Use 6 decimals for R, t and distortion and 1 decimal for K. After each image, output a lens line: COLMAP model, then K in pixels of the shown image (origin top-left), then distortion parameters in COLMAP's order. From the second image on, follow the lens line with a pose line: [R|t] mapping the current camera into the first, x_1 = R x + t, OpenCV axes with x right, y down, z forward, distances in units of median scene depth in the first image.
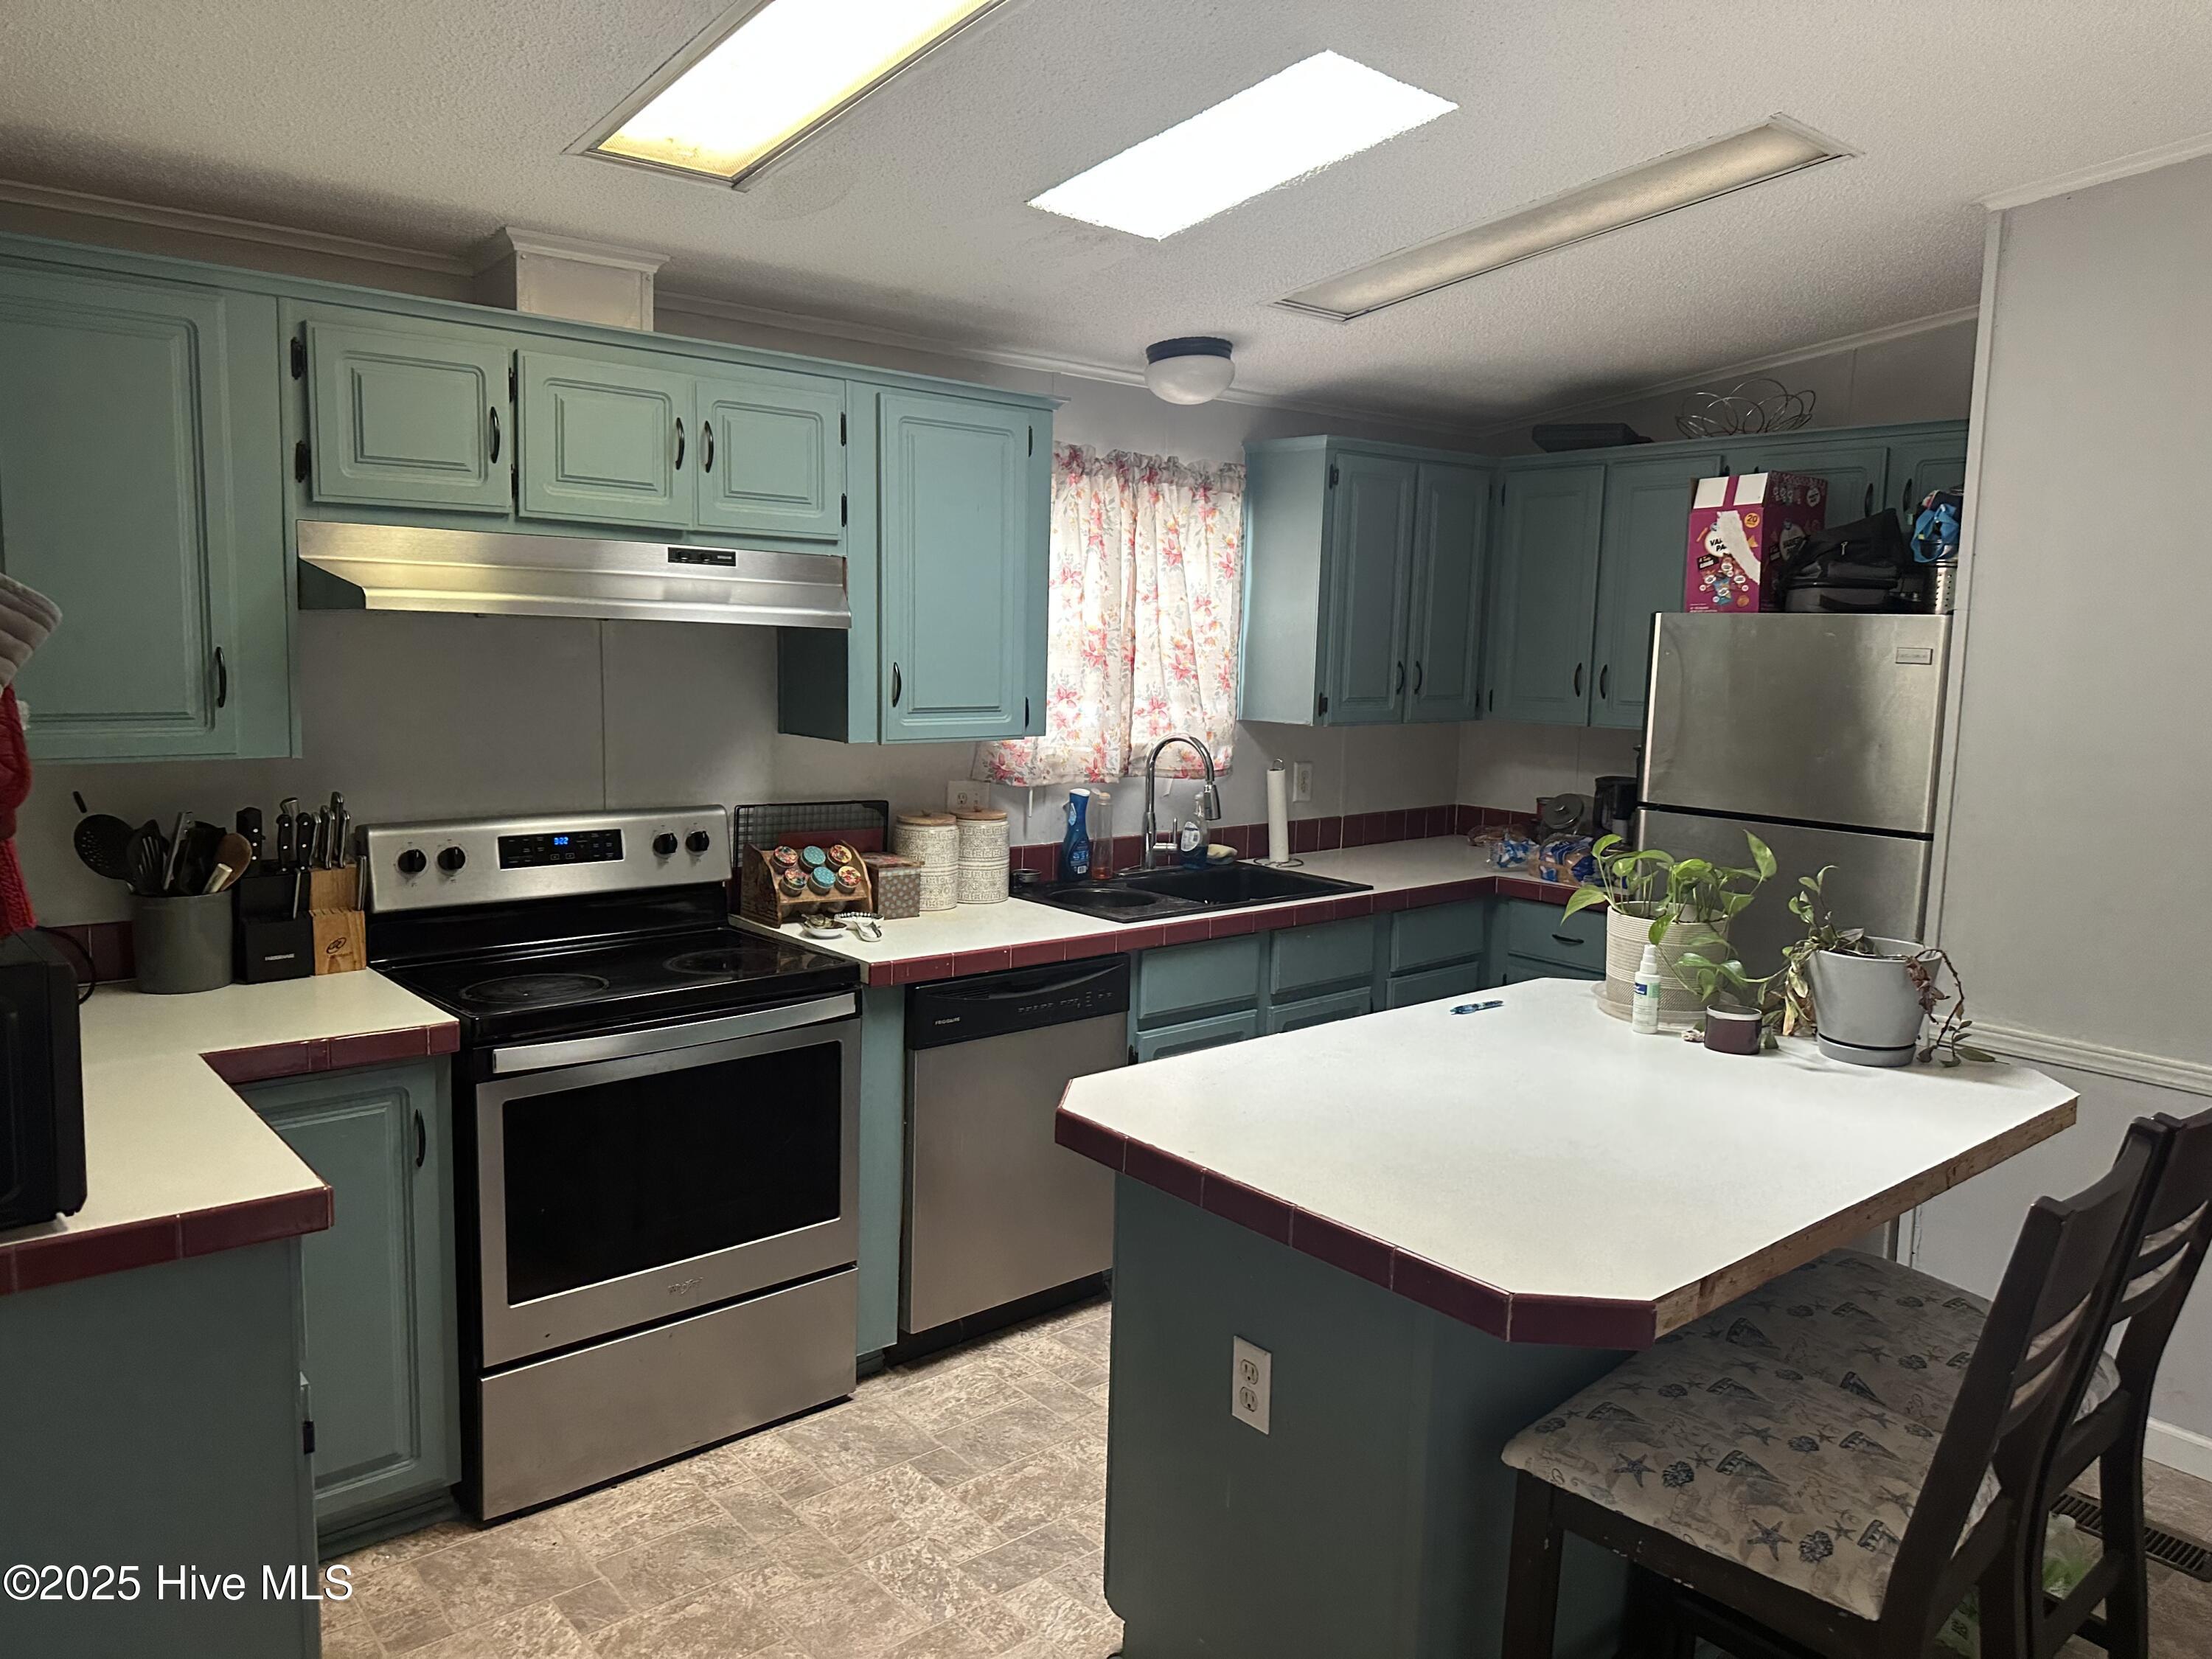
lens RADIAL K [[1533.0, 0, 1113.9], [0, 1533.0, 826.7], [0, 0, 1]] dist [0.089013, -0.121602]
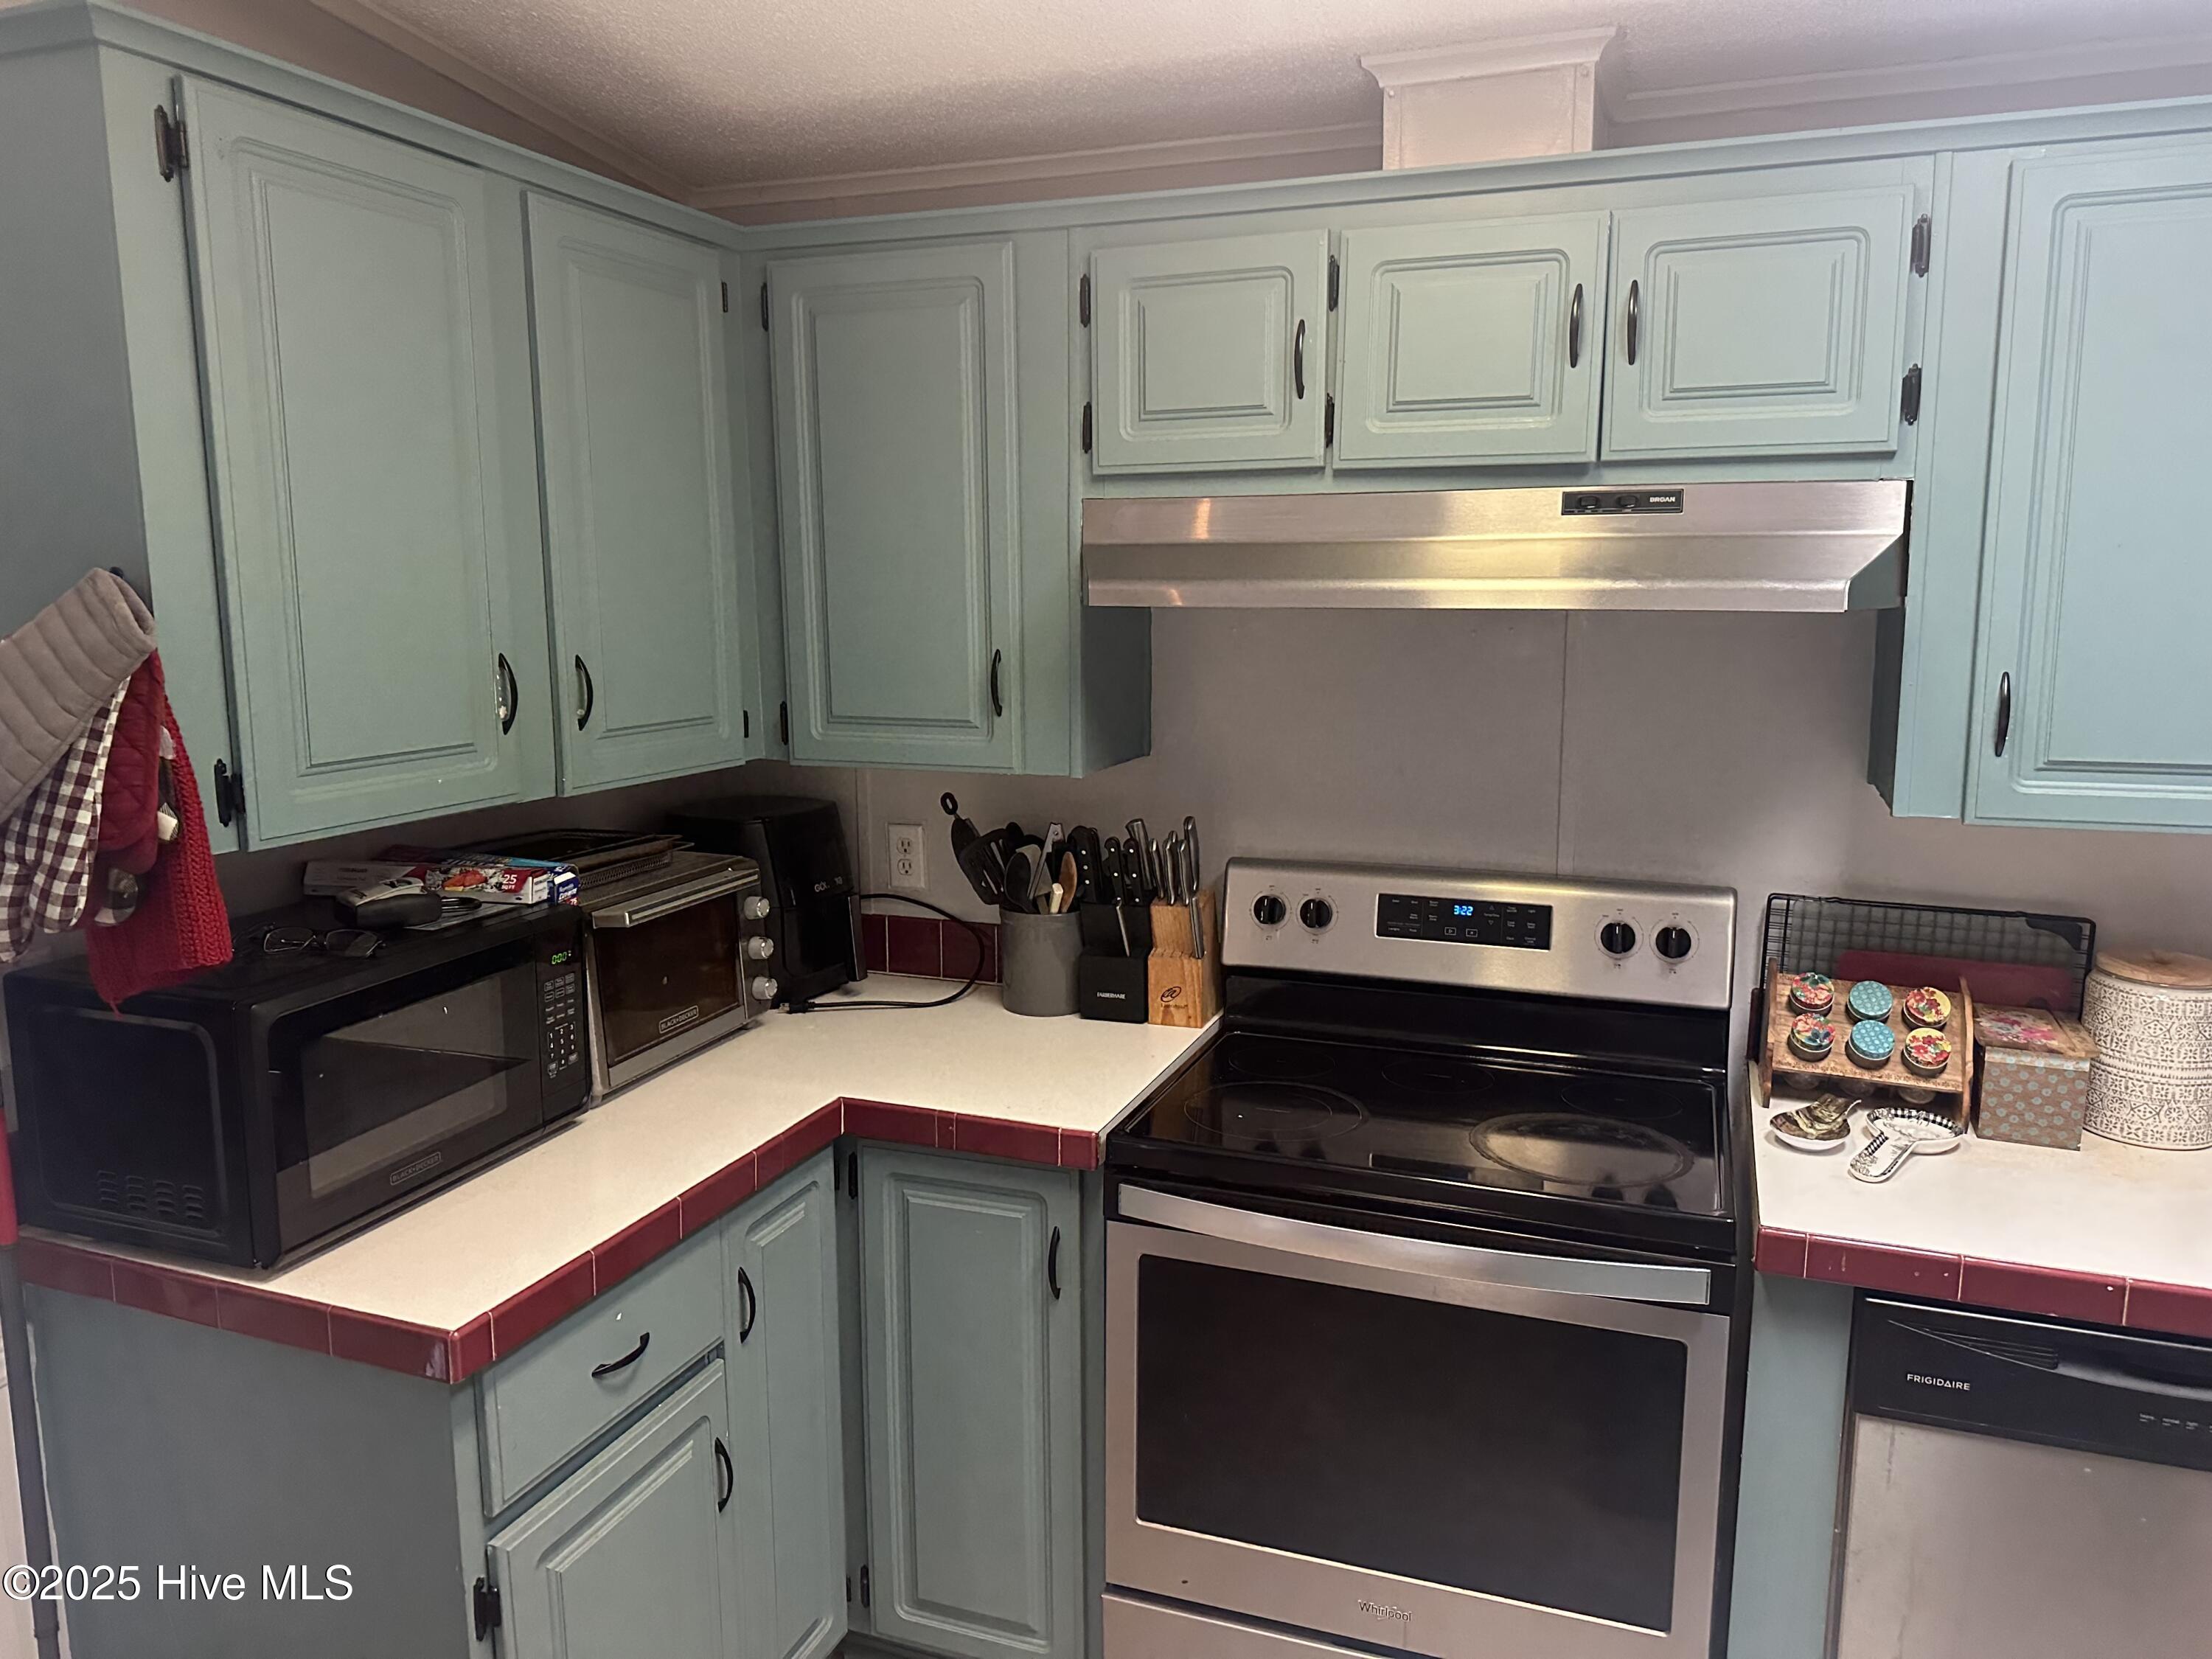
lens RADIAL K [[1533.0, 0, 1113.9], [0, 1533.0, 826.7], [0, 0, 1]] dist [0.089013, -0.121602]
pose [[0.481593, 0.114285, -0.868911, 0.199168], [-0.094770, 0.992438, 0.078005, -0.074805], [0.871256, 0.044780, 0.488782, 0.528512]]
